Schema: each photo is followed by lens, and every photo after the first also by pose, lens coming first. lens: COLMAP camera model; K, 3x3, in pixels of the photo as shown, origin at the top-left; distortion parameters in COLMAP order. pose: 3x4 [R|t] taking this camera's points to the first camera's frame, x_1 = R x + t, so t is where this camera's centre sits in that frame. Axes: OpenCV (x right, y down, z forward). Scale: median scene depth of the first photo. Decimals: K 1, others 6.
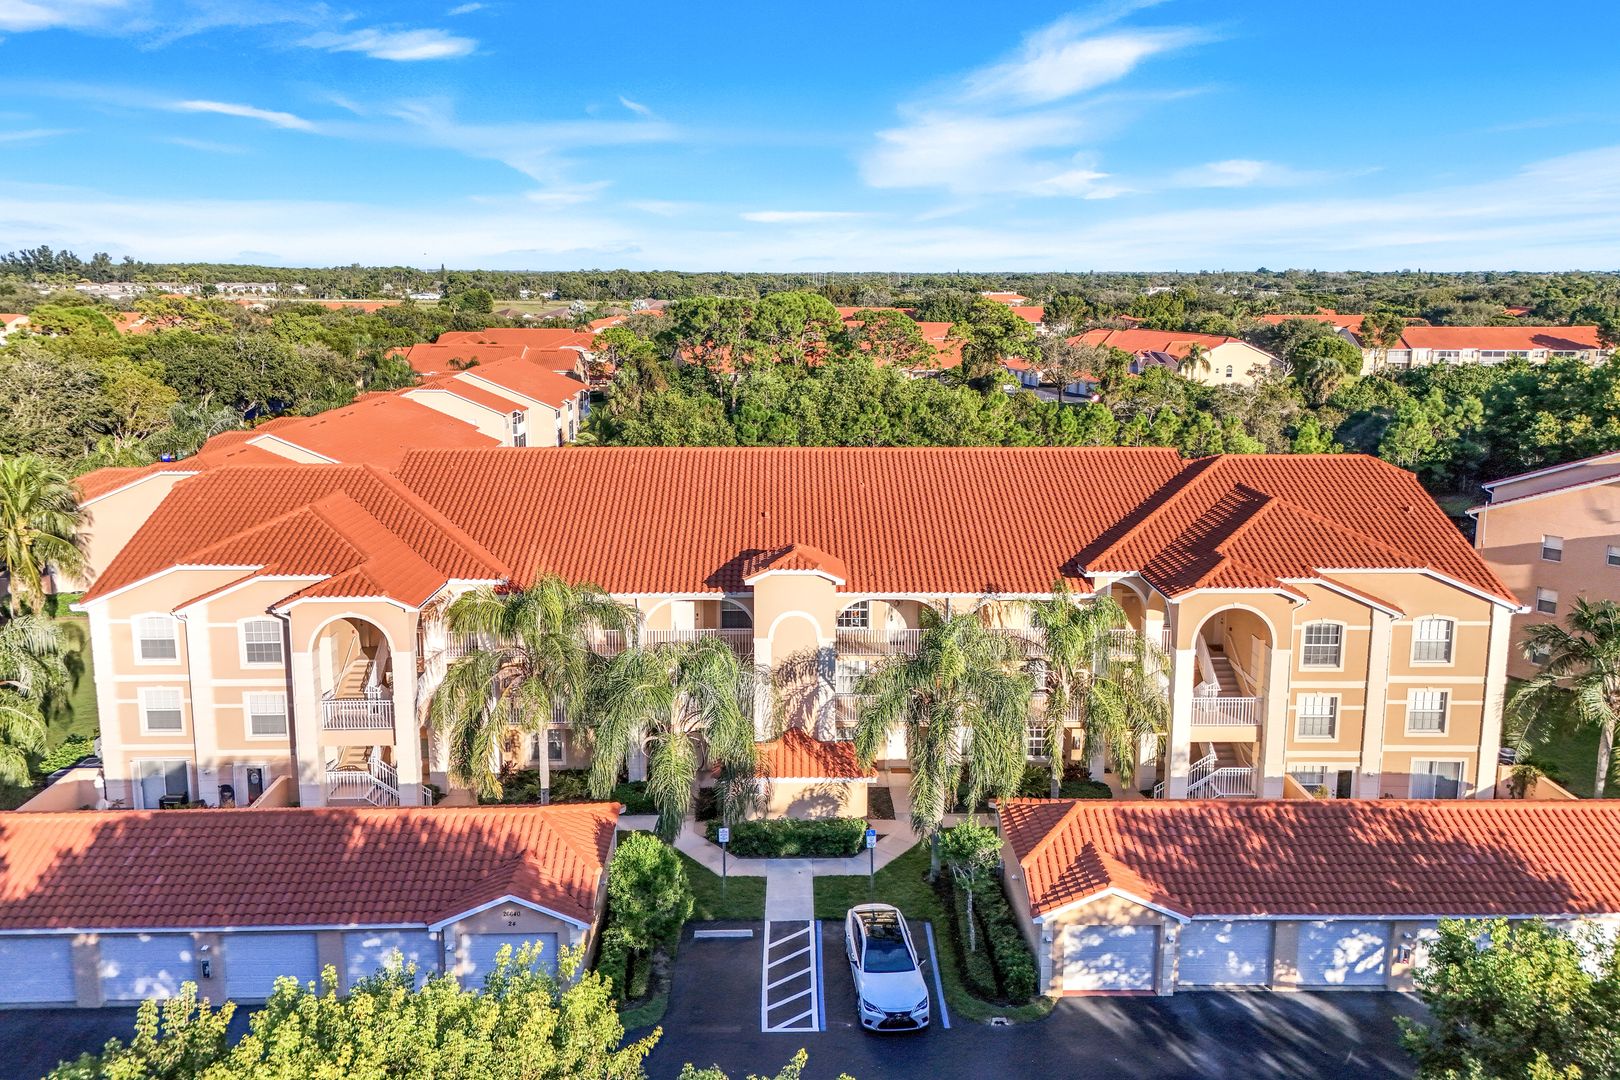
lens RADIAL K [[1155.7, 0, 810.0], [0, 1155.7, 540.0], [0, 0, 1]] dist [0.080514, -0.087151]
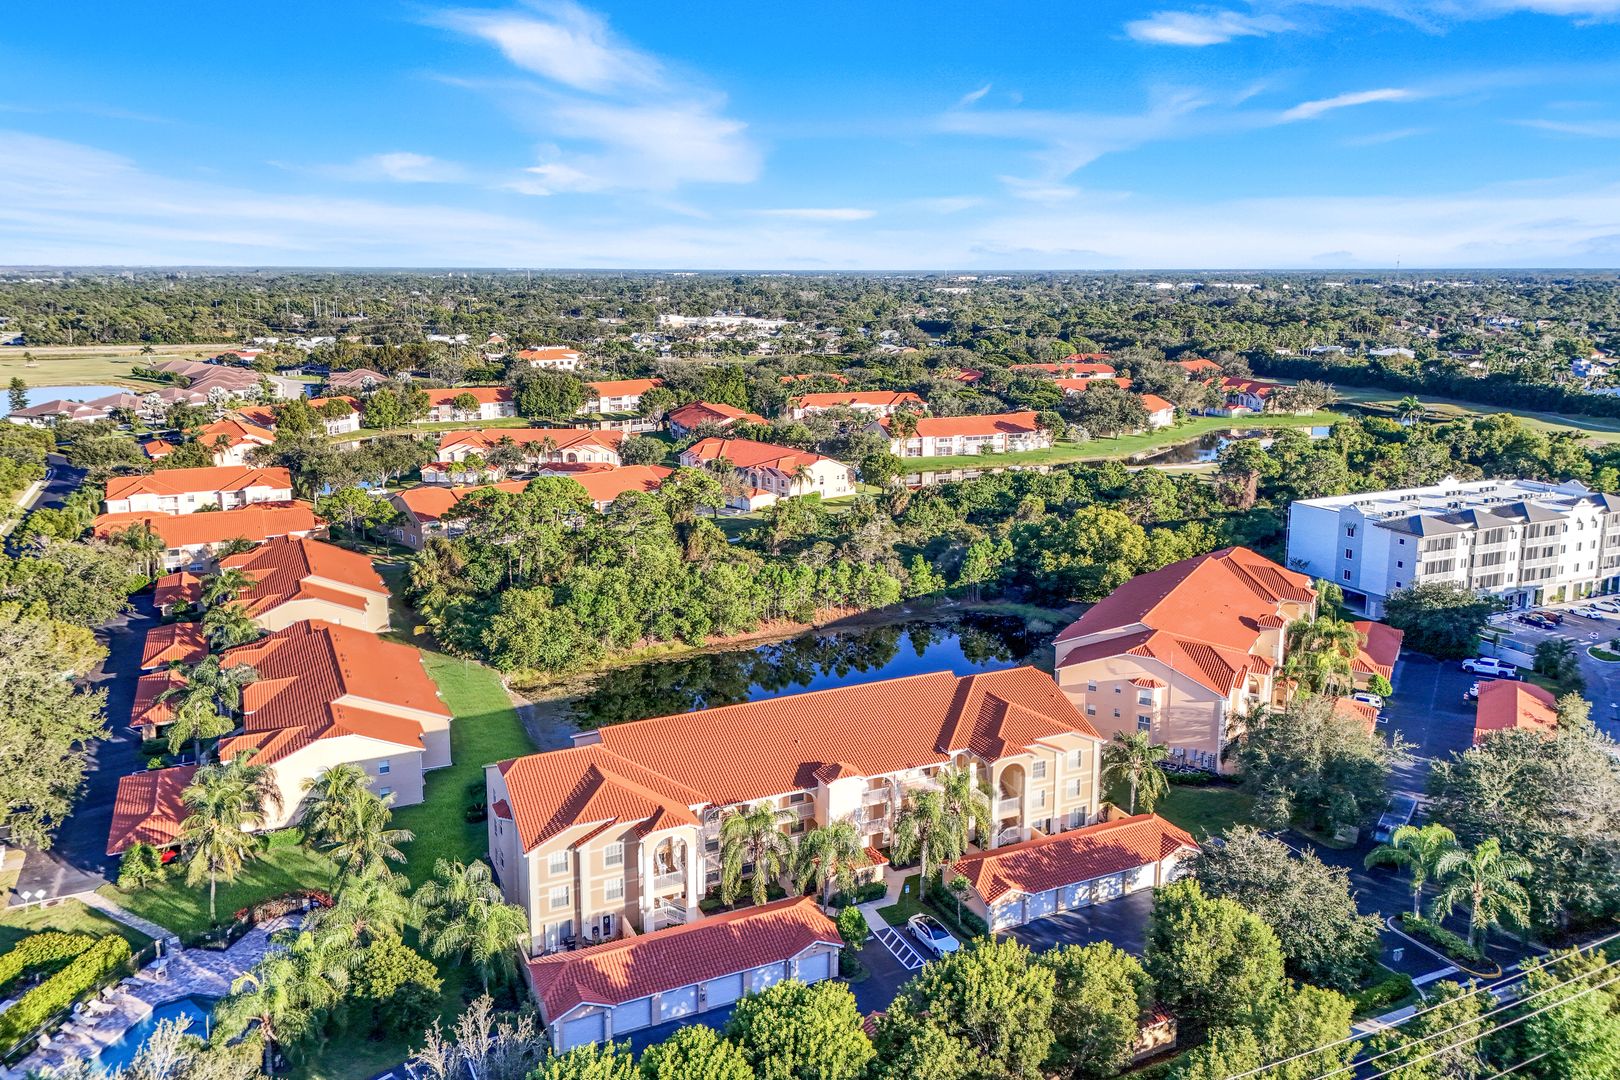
lens RADIAL K [[1213.6, 0, 810.0], [0, 1213.6, 540.0], [0, 0, 1]] dist [-0.003261, -0.000622]
pose [[0.904930, -0.083419, 0.417304, -0.990570], [0.077843, 0.996502, 0.030397, -0.493311], [-0.418380, 0.004977, 0.908259, -1.068787]]
